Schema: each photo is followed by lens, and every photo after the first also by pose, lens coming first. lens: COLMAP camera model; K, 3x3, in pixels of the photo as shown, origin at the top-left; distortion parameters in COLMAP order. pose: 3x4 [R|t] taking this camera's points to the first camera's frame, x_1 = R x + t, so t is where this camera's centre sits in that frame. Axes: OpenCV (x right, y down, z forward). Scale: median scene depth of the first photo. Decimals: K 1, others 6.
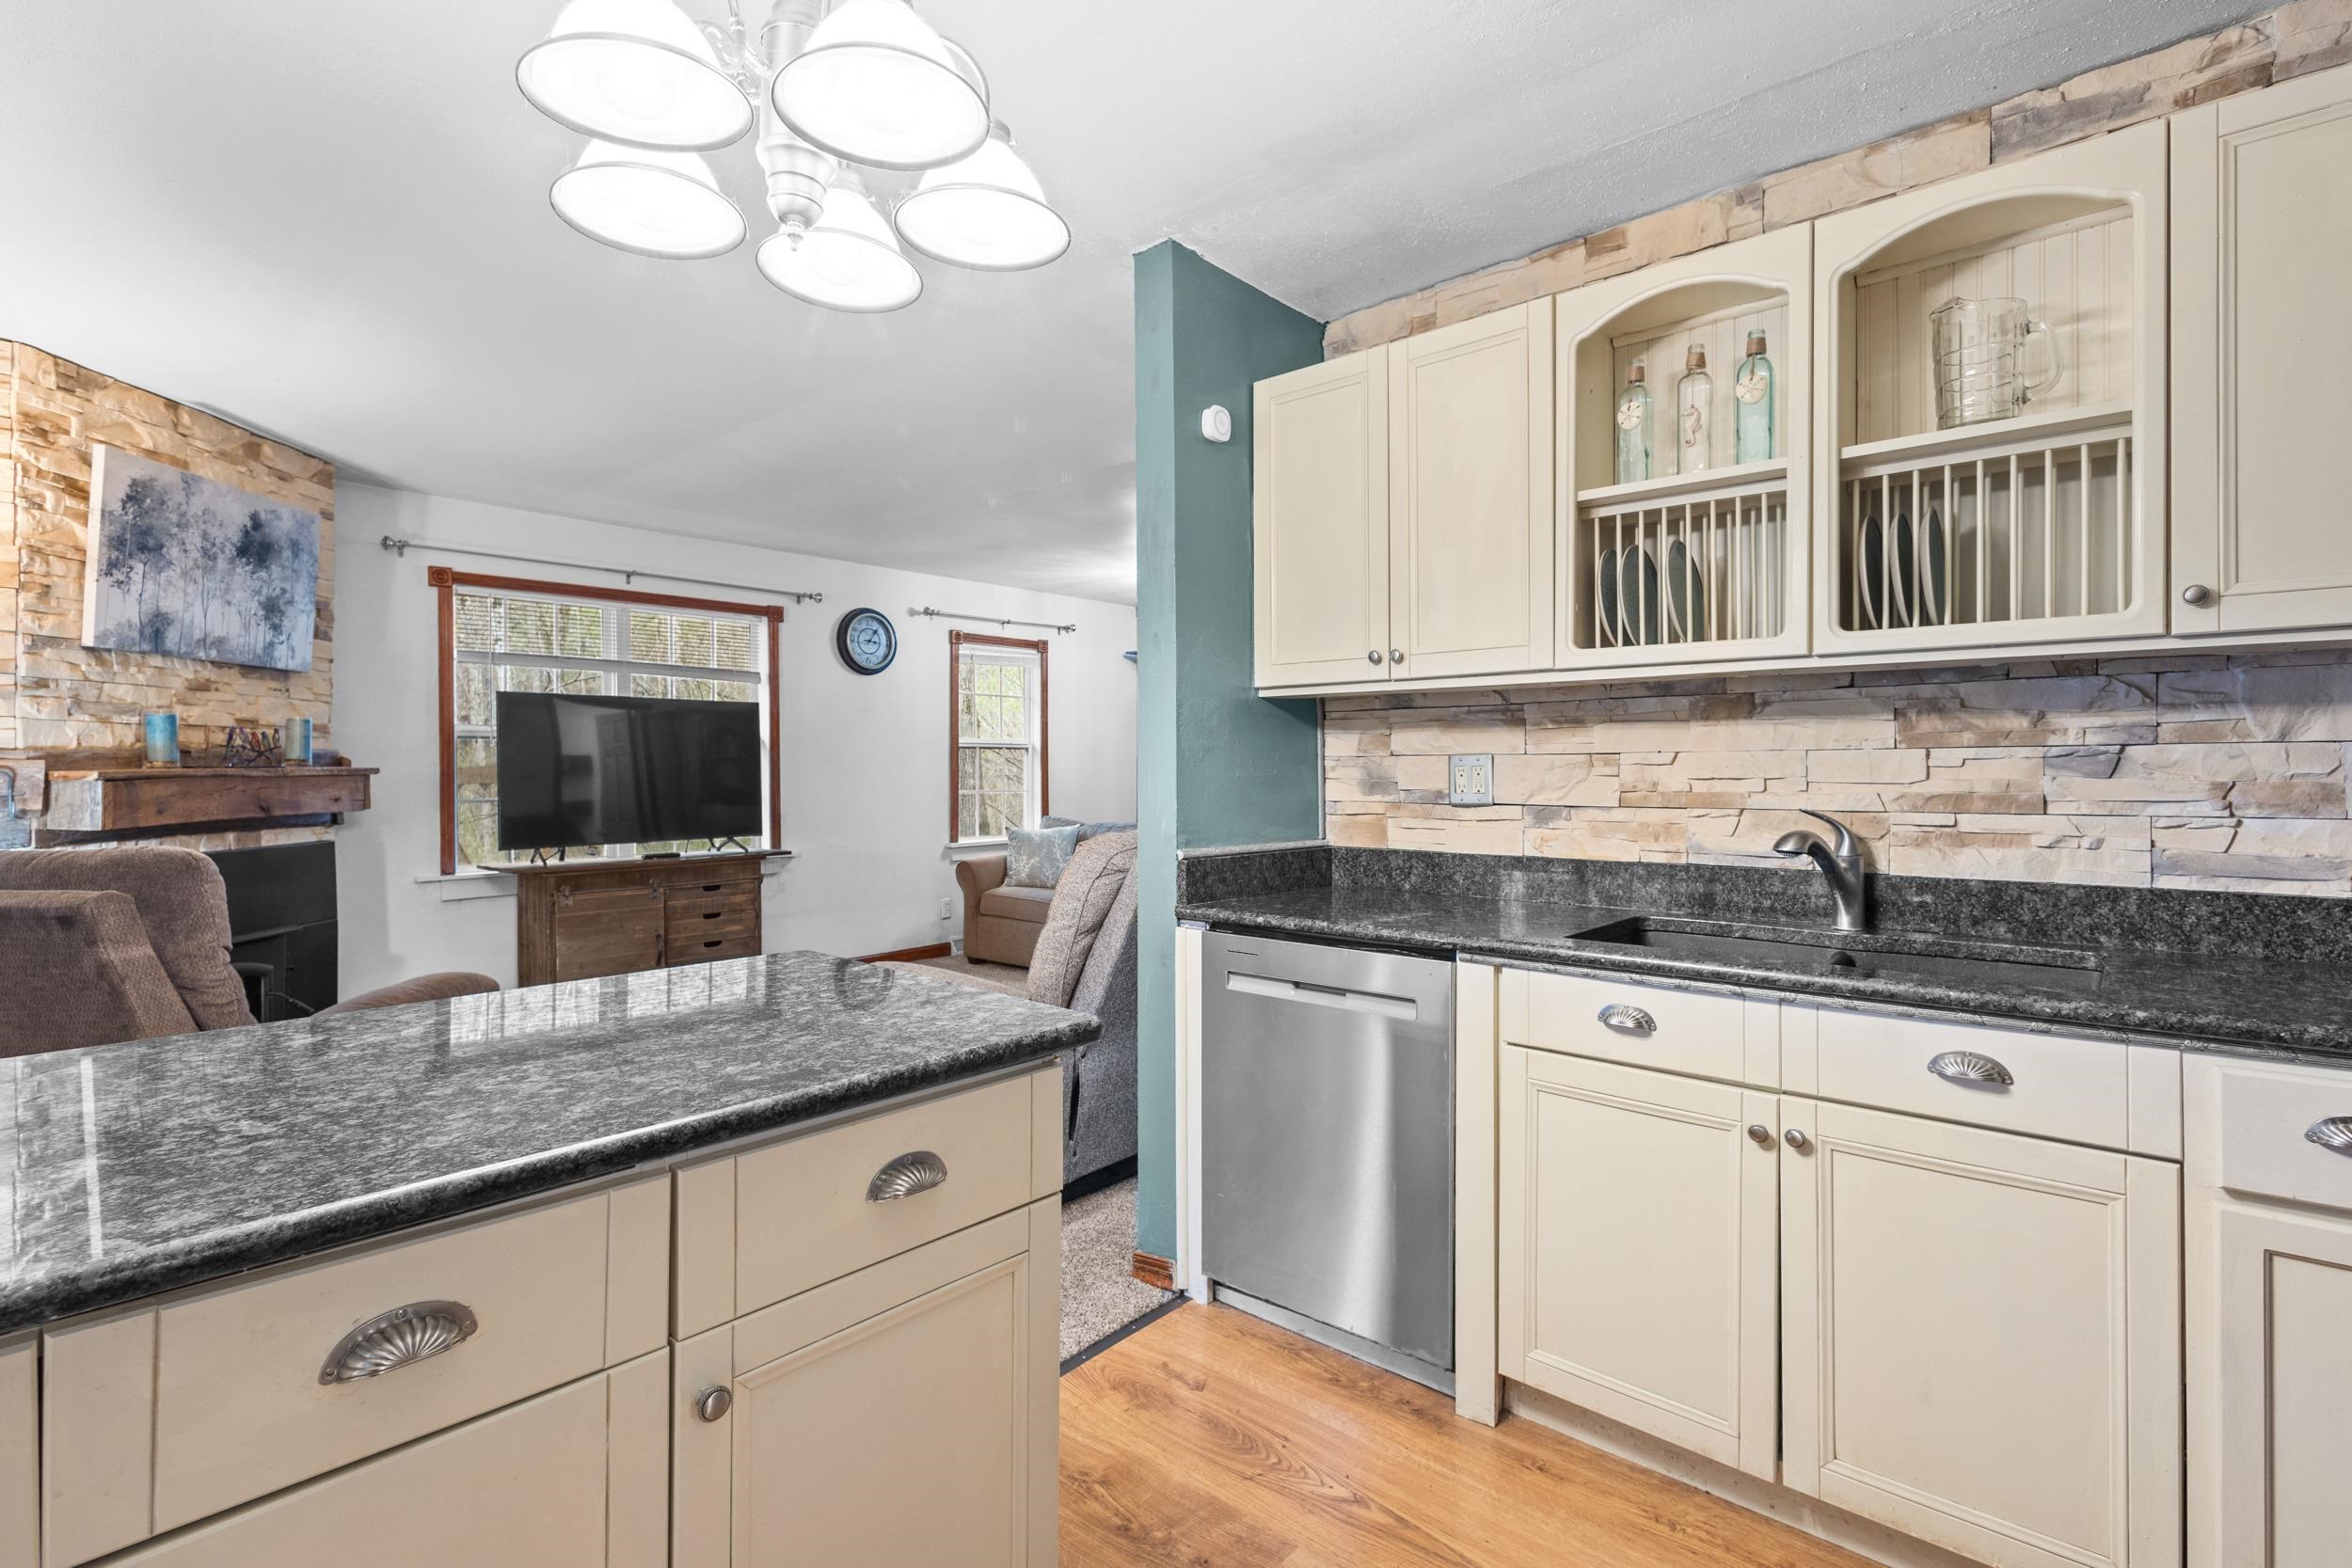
lens RADIAL K [[1089.0, 0, 1176.5], [0, 1089.0, 769.2], [0, 0, 1]] dist [0.002763, -0.001580]
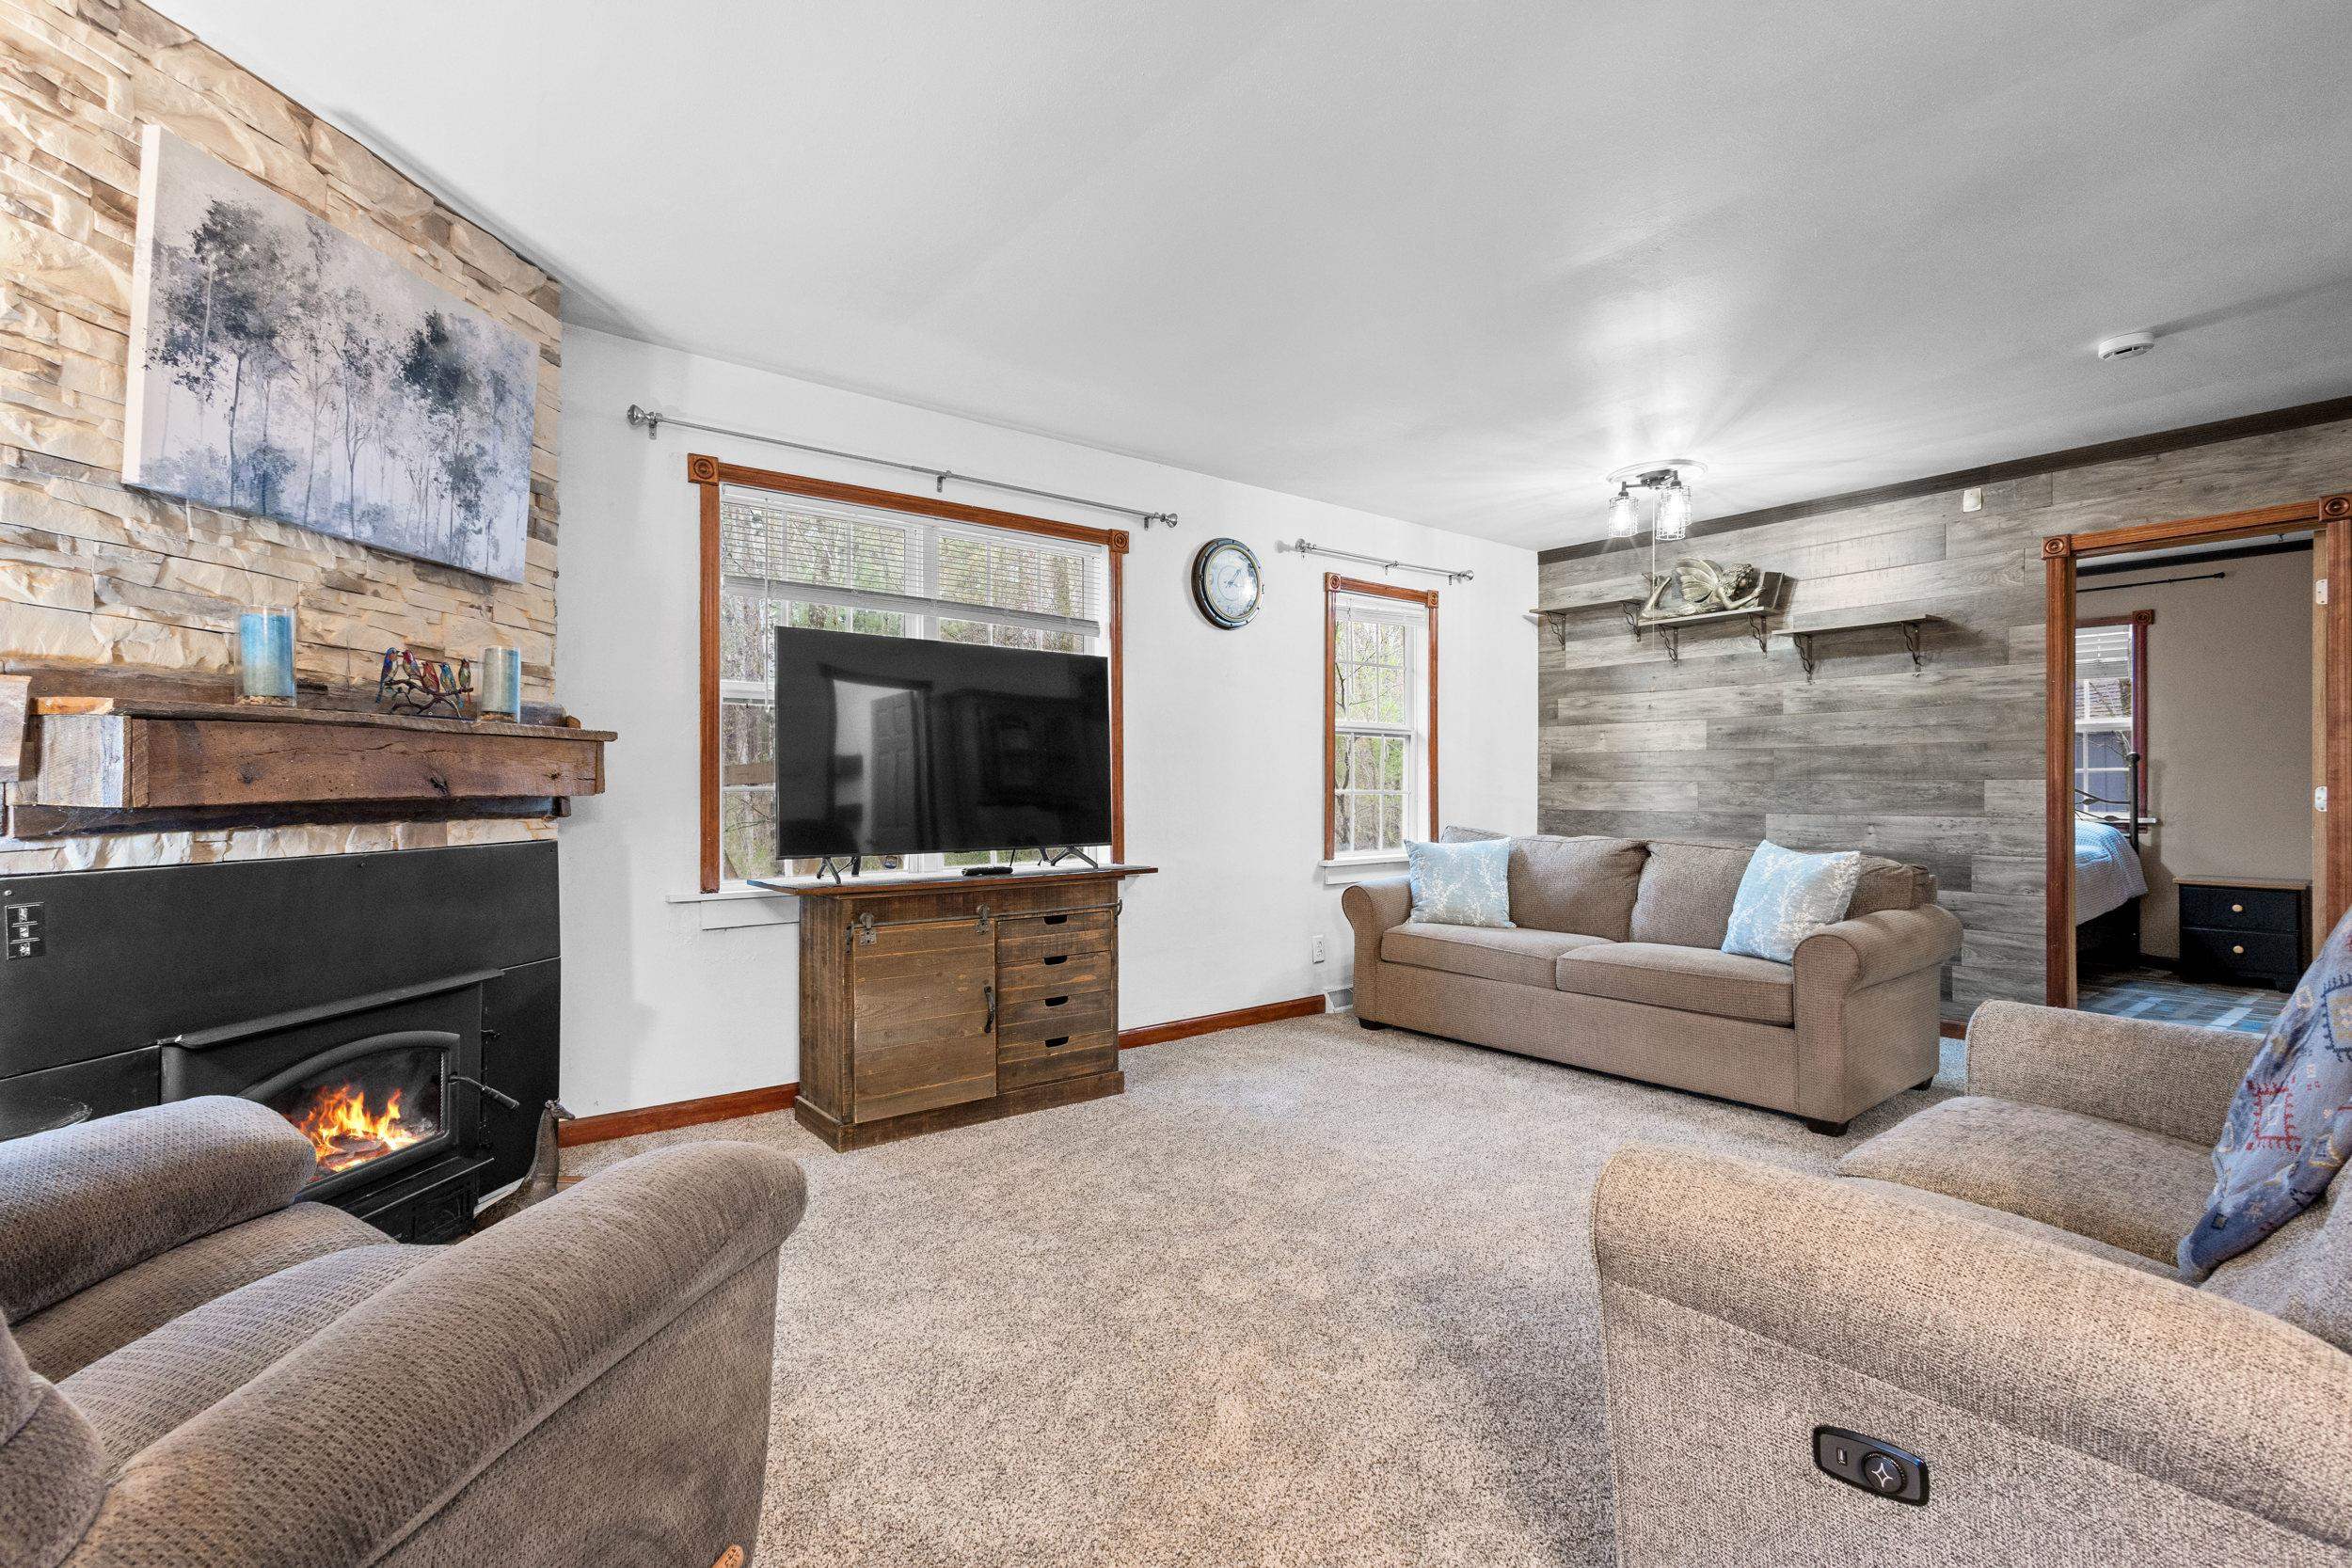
lens RADIAL K [[1075.4, 0, 1168.2], [0, 1075.4, 784.7], [0, 0, 1]] dist [0.001553, -0.000528]
pose [[0.981483, 0.005005, -0.191483, -0.318164], [-0.005851, 0.999975, -0.003851, 0.036628], [0.191459, 0.004900, 0.981488, 0.485966]]
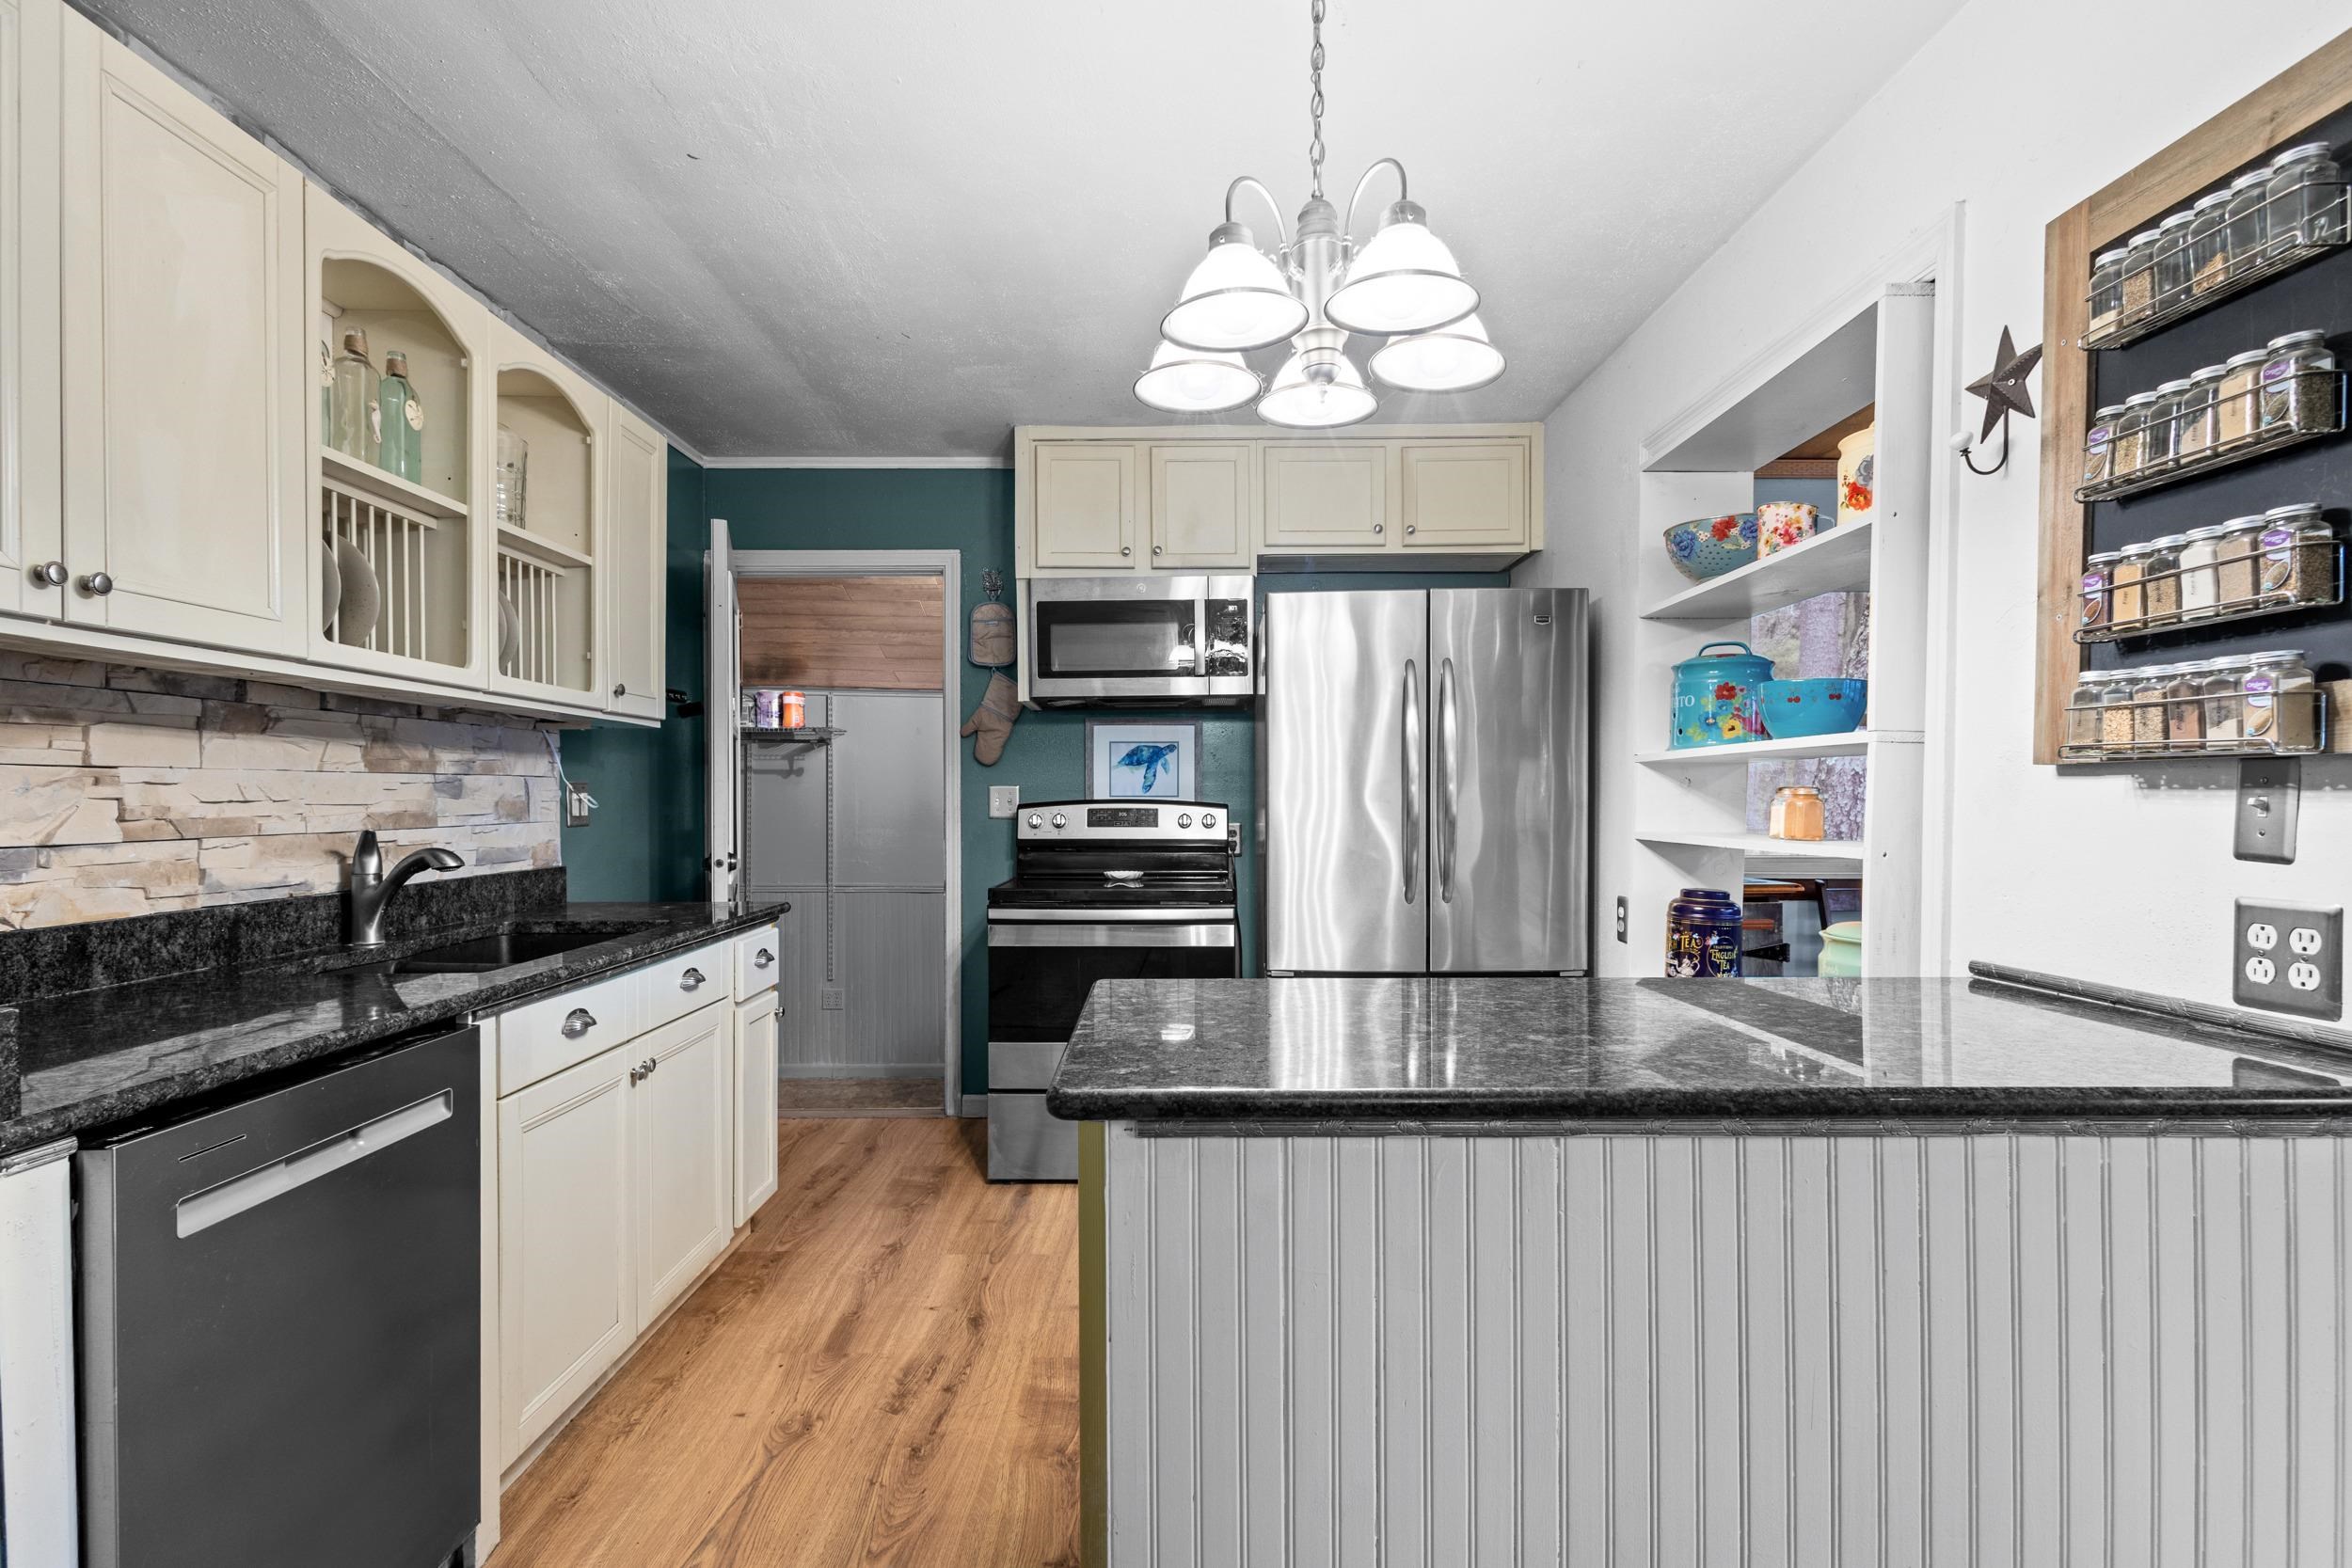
lens RADIAL K [[1096.2, 0, 1174.2], [0, 1096.2, 808.0], [0, 0, 1]] dist [-0.000226, -0.000607]
pose [[-0.660566, -0.005677, 0.750746, -0.381623], [0.001586, 0.999959, 0.008957, 0.004356], [-0.750766, 0.007108, -0.660530, 0.617968]]
